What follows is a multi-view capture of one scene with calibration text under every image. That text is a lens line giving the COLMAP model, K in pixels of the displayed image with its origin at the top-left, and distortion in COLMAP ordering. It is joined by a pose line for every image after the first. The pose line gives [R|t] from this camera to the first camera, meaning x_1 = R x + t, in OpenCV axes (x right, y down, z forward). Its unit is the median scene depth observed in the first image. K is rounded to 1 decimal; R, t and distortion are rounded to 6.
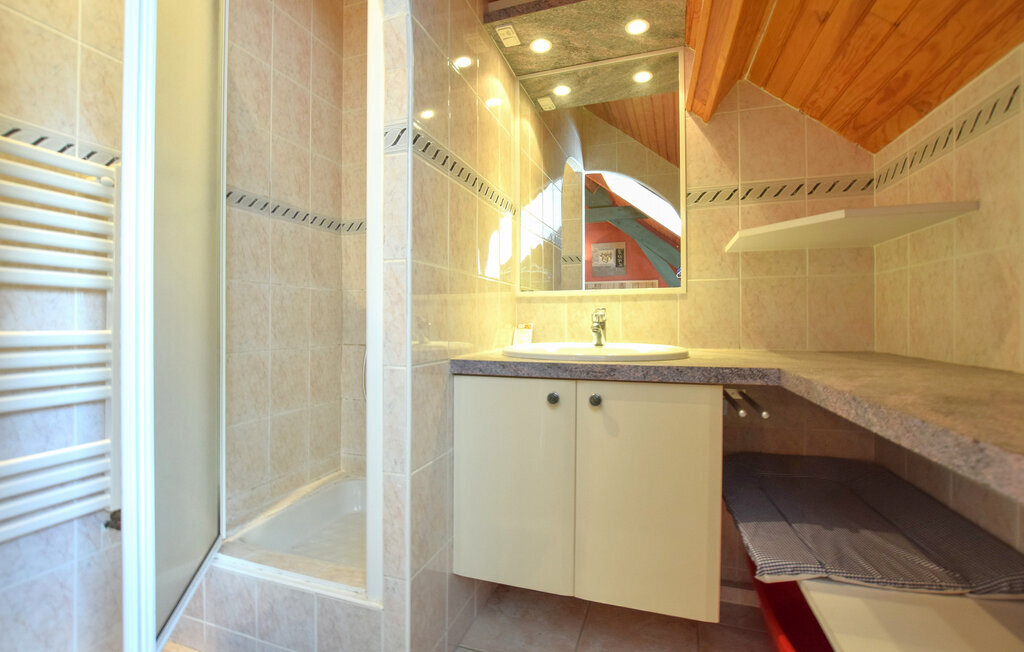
lens RADIAL K [[450.0, 0, 512.0], [0, 450.0, 326.0], [0, 0, 1]] dist [-0.021984, -0.000055]
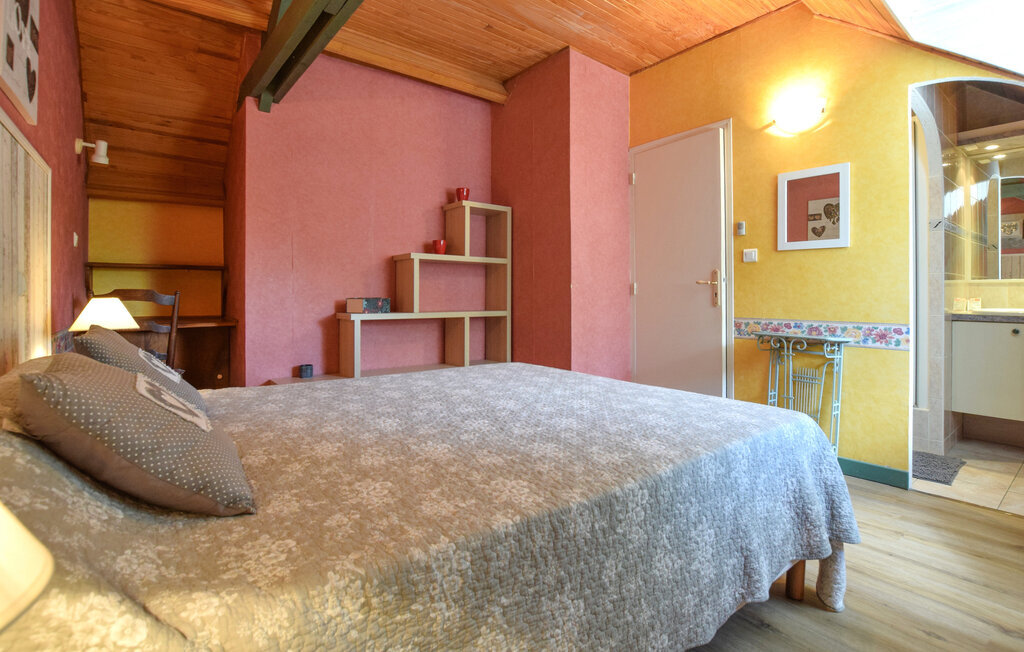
lens RADIAL K [[489.2, 0, 515.3], [0, 489.2, 291.7], [0, 0, 1]] dist [-0.025382, -0.000108]
pose [[0.842648, -0.001146, -0.538464, -0.550150], [-0.006129, 0.999913, -0.011720, 0.004360], [0.538430, 0.013176, 0.842567, -1.756143]]
